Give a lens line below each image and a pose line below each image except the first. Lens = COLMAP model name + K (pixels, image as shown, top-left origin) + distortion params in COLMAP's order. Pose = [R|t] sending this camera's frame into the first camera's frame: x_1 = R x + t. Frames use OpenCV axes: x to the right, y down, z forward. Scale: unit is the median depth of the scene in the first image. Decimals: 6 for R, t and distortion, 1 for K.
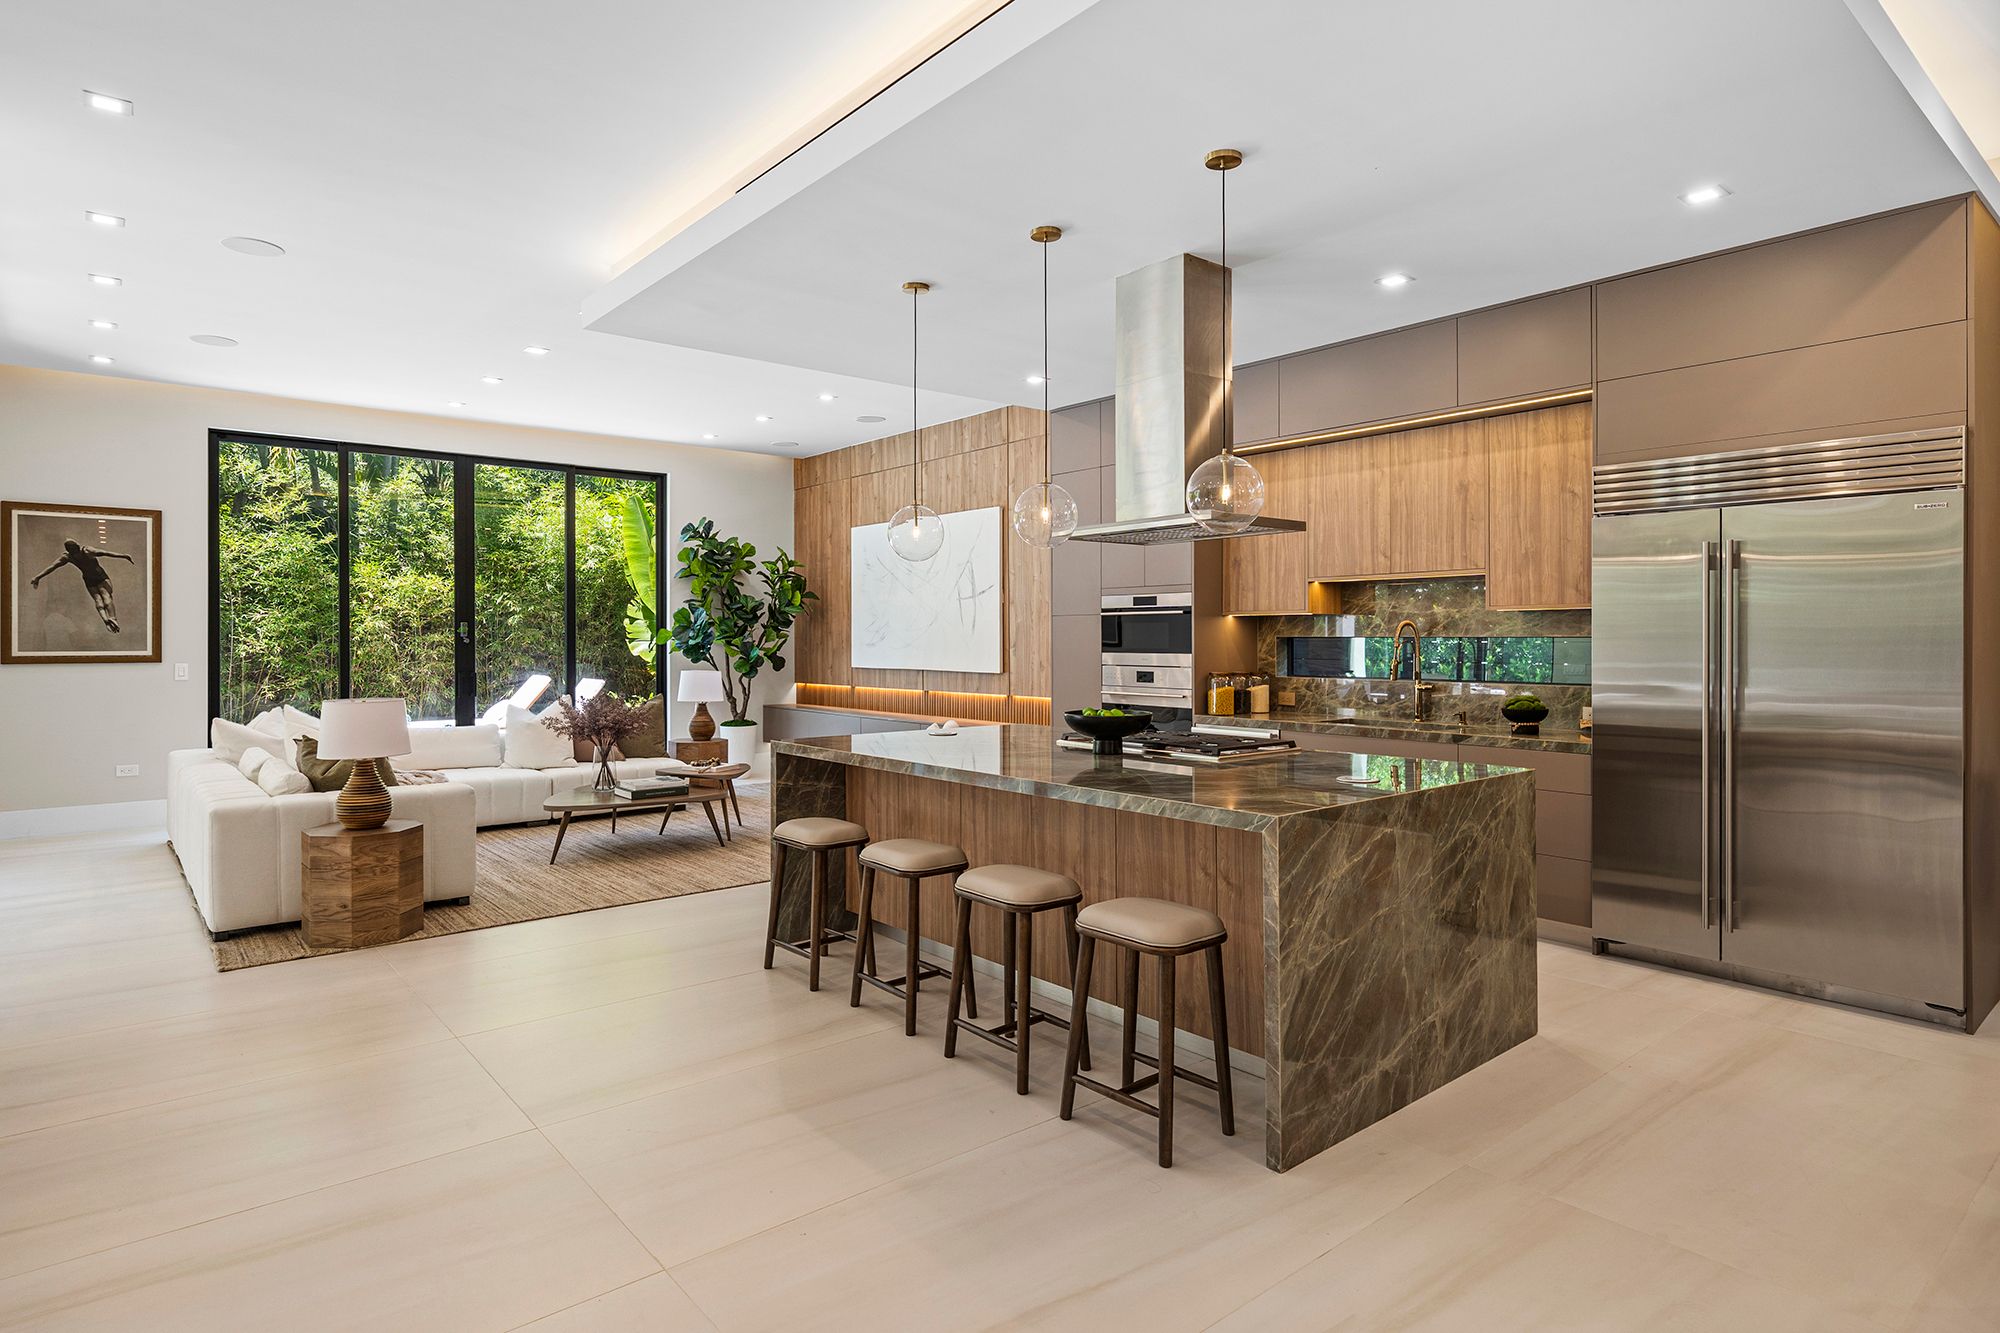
lens RADIAL K [[1081.5, 0, 1000.0], [0, 1081.5, 661.2], [0, 0, 1]] dist [0.004457, 0.000080]
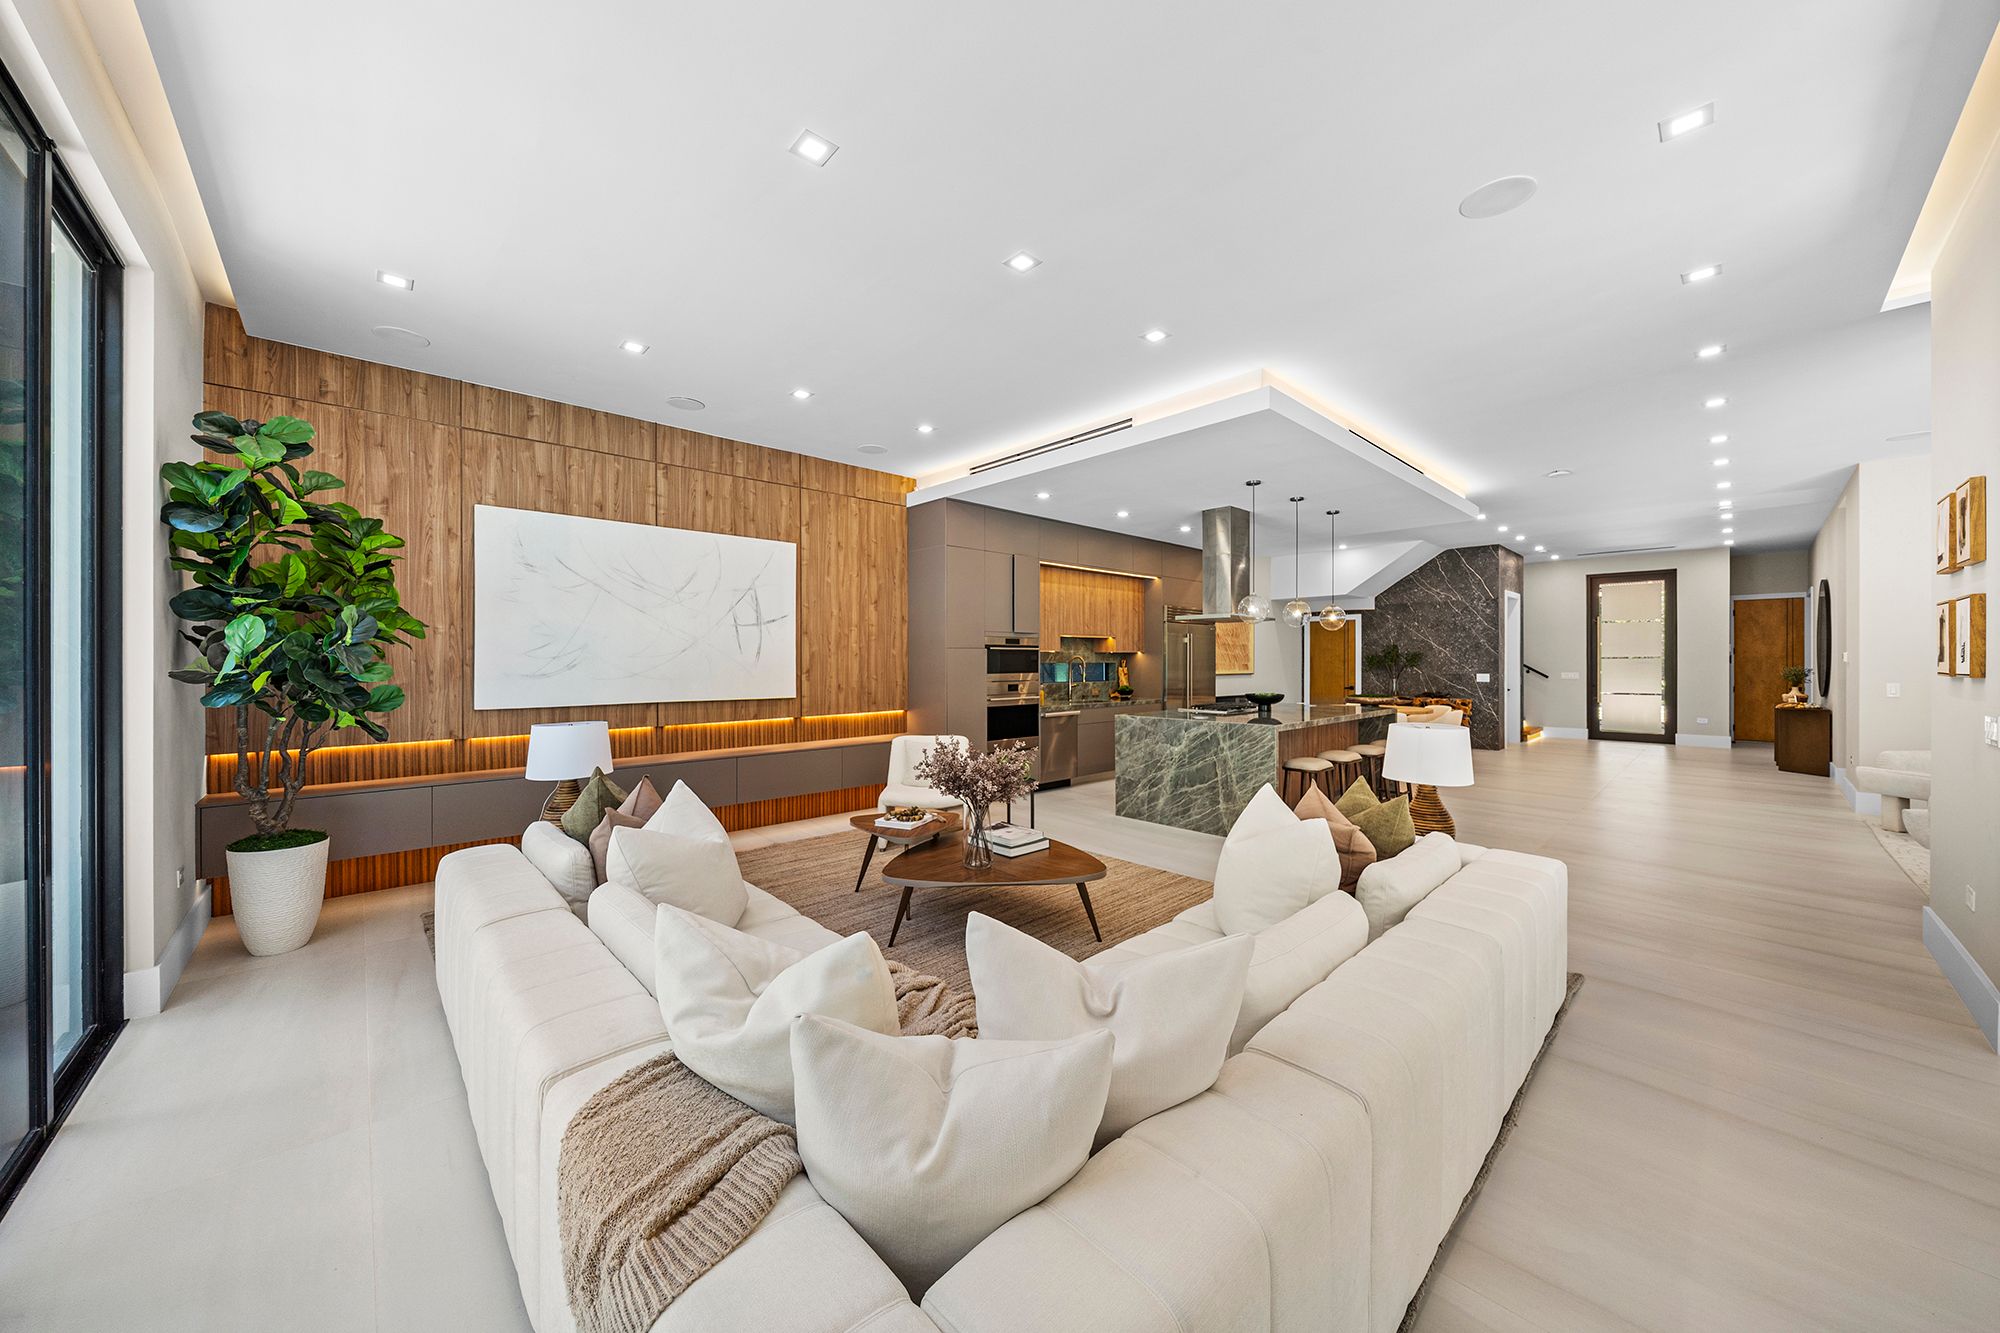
lens RADIAL K [[700.4, 0, 1001.0], [0, 700.4, 661.9], [0, 0, 1]] dist [-0.000174, -0.000415]
pose [[-0.054900, 0.005632, 0.998476, -0.708513], [0.027461, 0.999614, -0.004128, -0.016063], [-0.998114, 0.027192, -0.055033, 0.833683]]
